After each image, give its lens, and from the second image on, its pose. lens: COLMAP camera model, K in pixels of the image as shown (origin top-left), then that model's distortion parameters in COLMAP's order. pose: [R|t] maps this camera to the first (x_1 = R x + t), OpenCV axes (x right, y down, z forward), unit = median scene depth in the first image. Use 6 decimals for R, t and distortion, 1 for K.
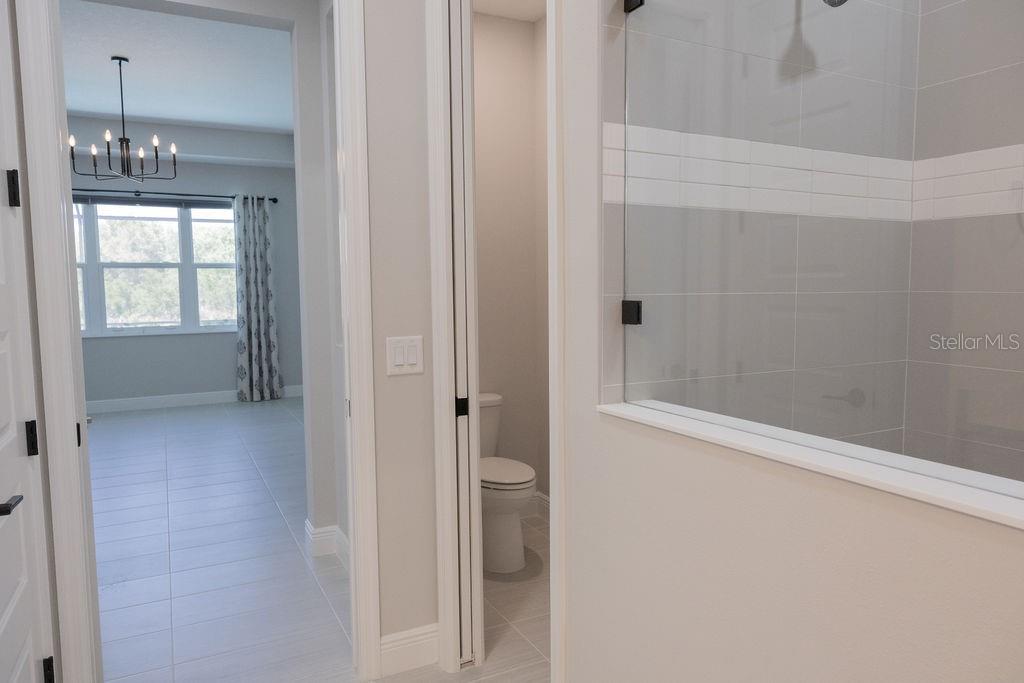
lens RADIAL K [[683.8, 0, 514.1], [0, 683.8, 341.0], [0, 0, 1]] dist [-0.004595, 0.001667]
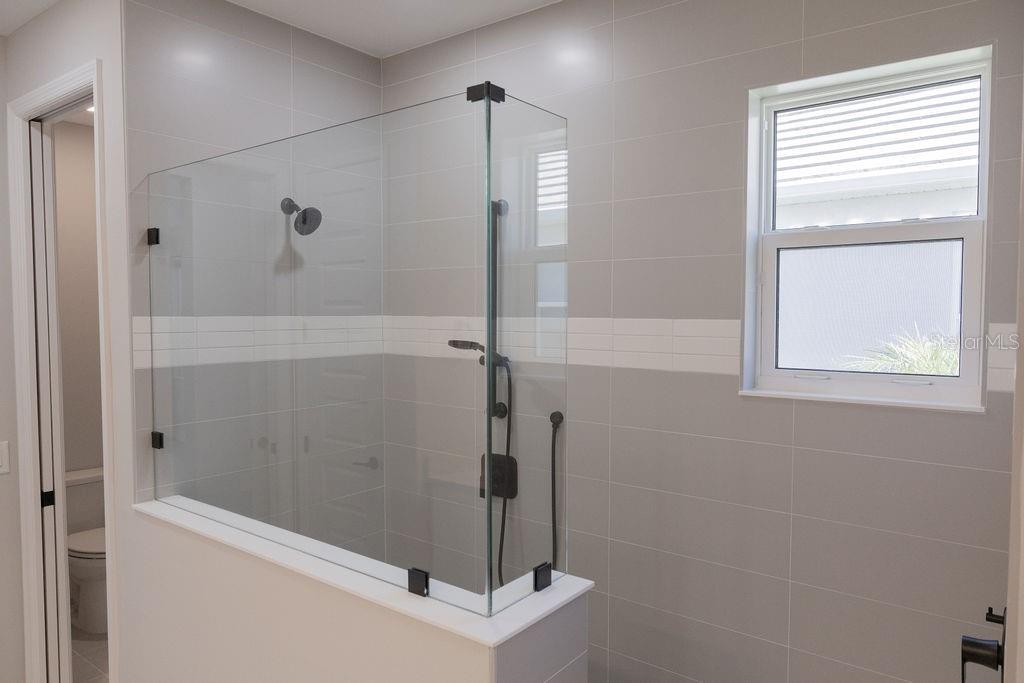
lens RADIAL K [[683.8, 0, 514.1], [0, 683.8, 341.0], [0, 0, 1]] dist [-0.004595, 0.001667]
pose [[0.902034, -0.010074, 0.431548, 0.173076], [0.025370, 0.999237, -0.029704, -0.145284], [-0.430919, 0.037743, 0.901601, -0.523695]]
